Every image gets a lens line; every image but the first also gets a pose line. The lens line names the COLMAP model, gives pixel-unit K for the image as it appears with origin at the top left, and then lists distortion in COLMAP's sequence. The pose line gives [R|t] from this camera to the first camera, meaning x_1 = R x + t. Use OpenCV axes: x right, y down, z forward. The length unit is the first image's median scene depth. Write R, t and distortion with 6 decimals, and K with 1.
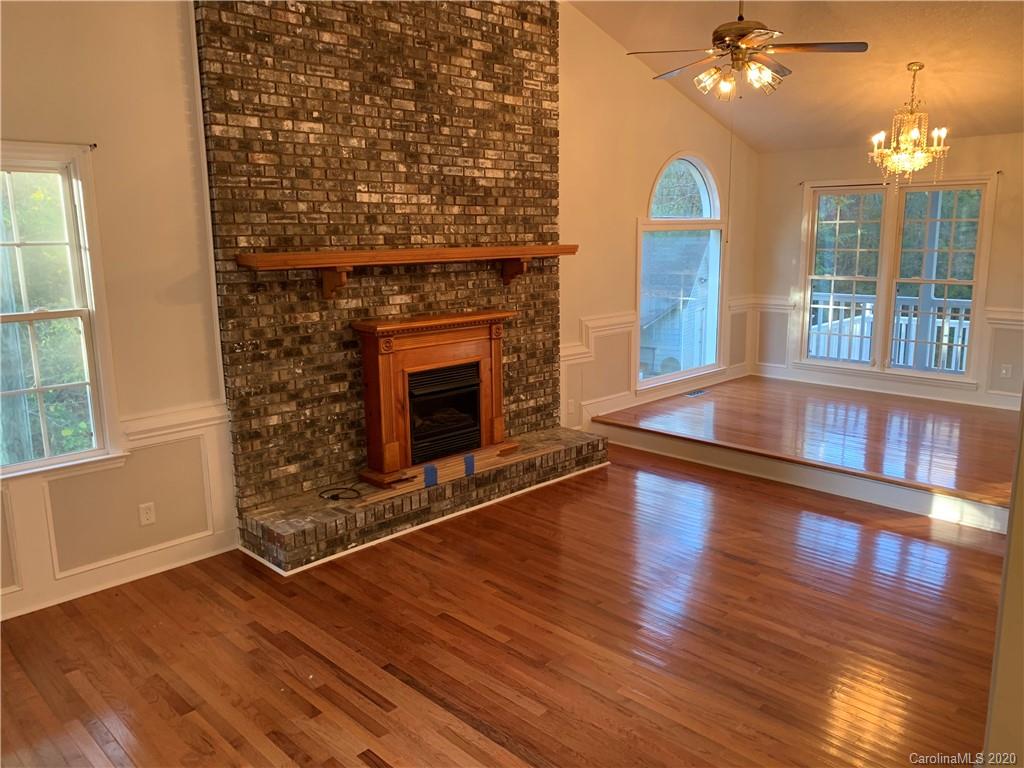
lens RADIAL K [[766.5, 0, 514.3], [0, 766.5, 362.5], [0, 0, 1]] dist [0.009554, -0.038527]
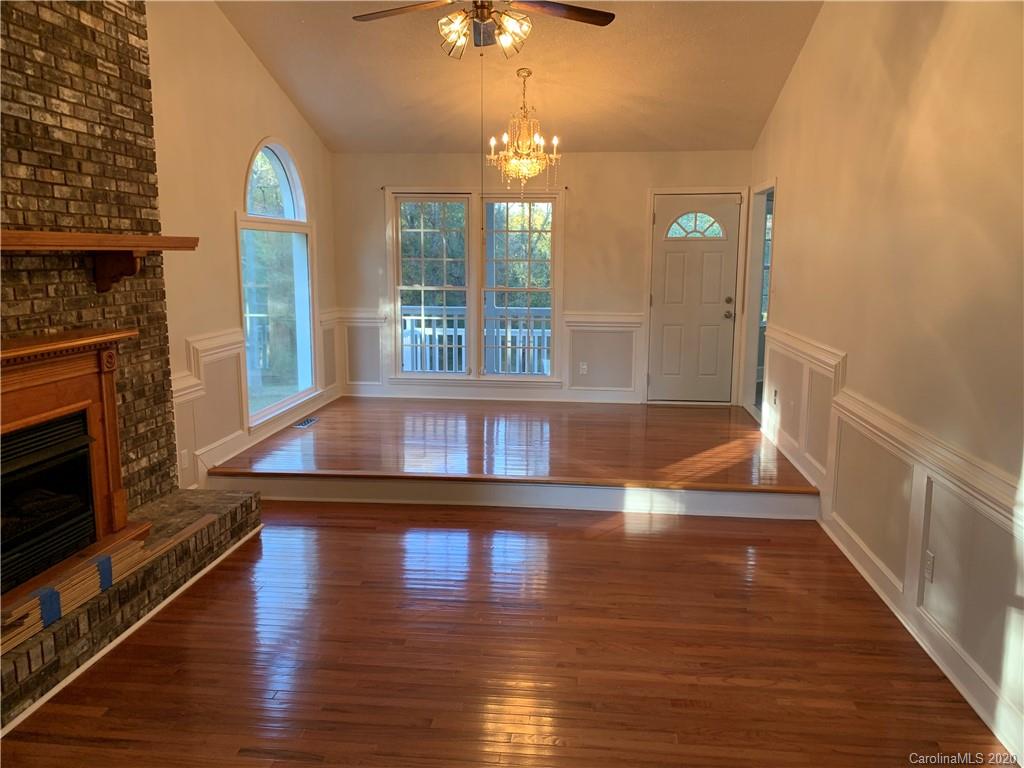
lens RADIAL K [[766.5, 0, 514.3], [0, 766.5, 362.5], [0, 0, 1]] dist [0.009554, -0.038527]
pose [[0.755388, -0.068211, 0.651718, -0.177196], [0.090749, 0.995873, -0.000954, -0.006414], [-0.648963, 0.059864, 0.758461, 0.257480]]
